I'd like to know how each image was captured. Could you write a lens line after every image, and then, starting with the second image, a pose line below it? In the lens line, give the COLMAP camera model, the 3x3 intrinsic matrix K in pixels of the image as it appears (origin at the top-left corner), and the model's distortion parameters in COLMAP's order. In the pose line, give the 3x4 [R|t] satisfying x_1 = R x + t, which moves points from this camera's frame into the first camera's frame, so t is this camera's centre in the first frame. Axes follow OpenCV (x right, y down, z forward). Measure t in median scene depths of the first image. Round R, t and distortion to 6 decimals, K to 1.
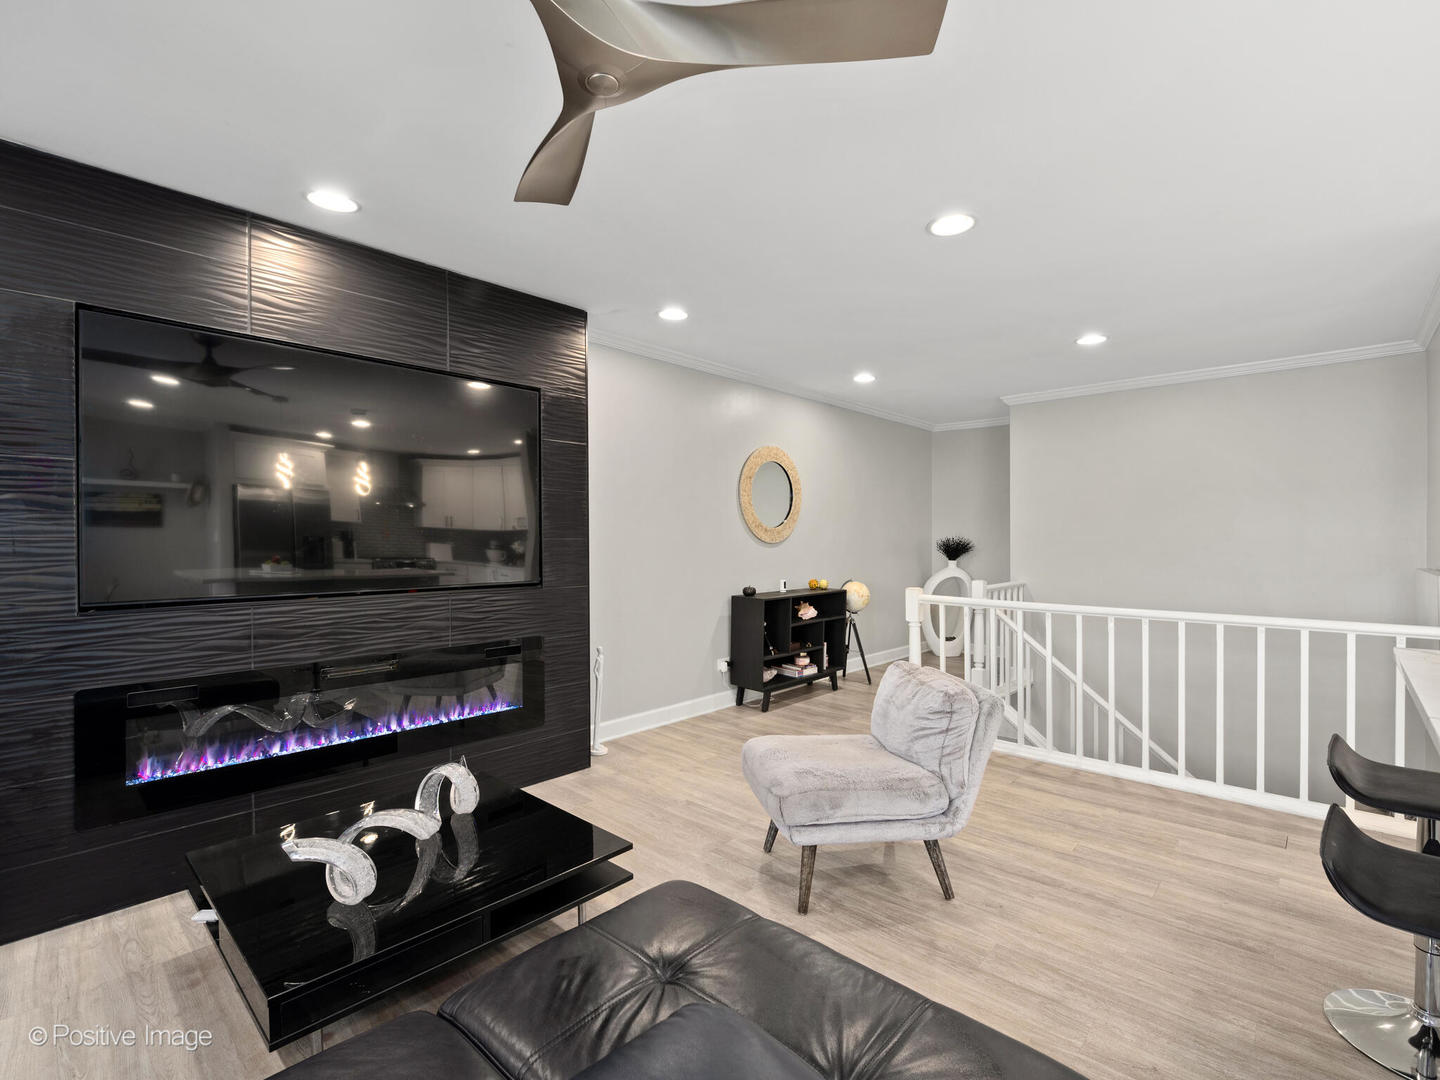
lens RADIAL K [[664.9, 0, 720.0], [0, 664.9, 540.0], [0, 0, 1]] dist [-0.002027, -0.000548]
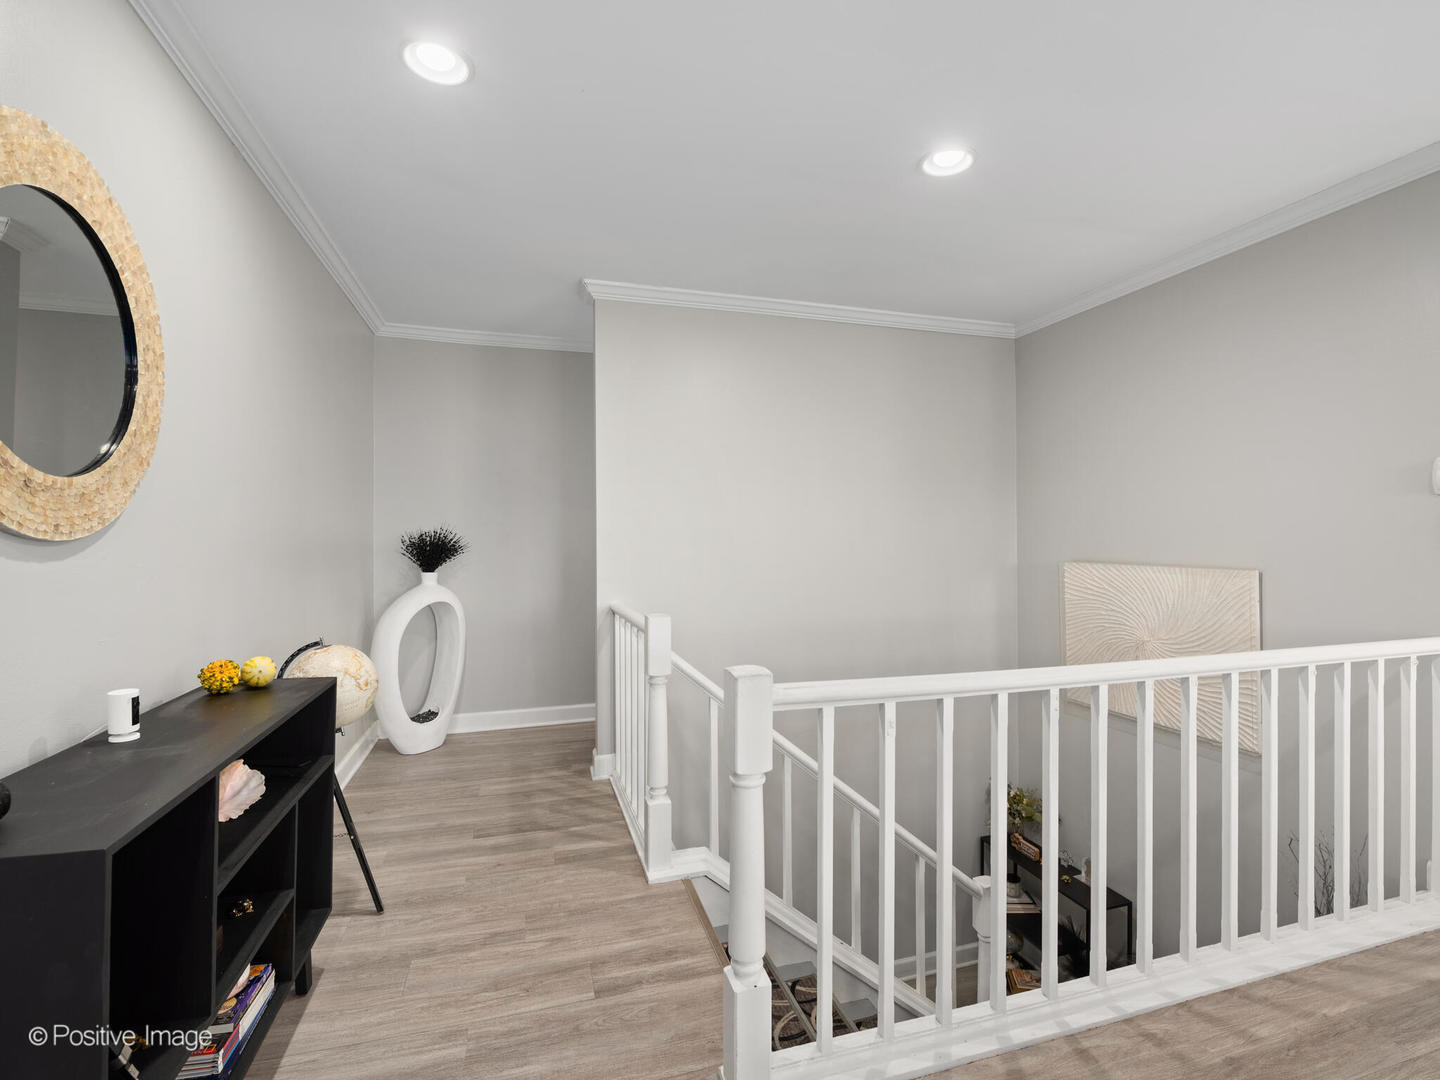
lens RADIAL K [[664.9, 0, 720.0], [0, 664.9, 540.0], [0, 0, 1]] dist [-0.002027, -0.000548]
pose [[0.508811, -0.003273, 0.860872, -0.003552], [0.004116, 0.999991, 0.001369, 0.005134], [-0.860869, 0.002847, 0.508819, 0.652229]]
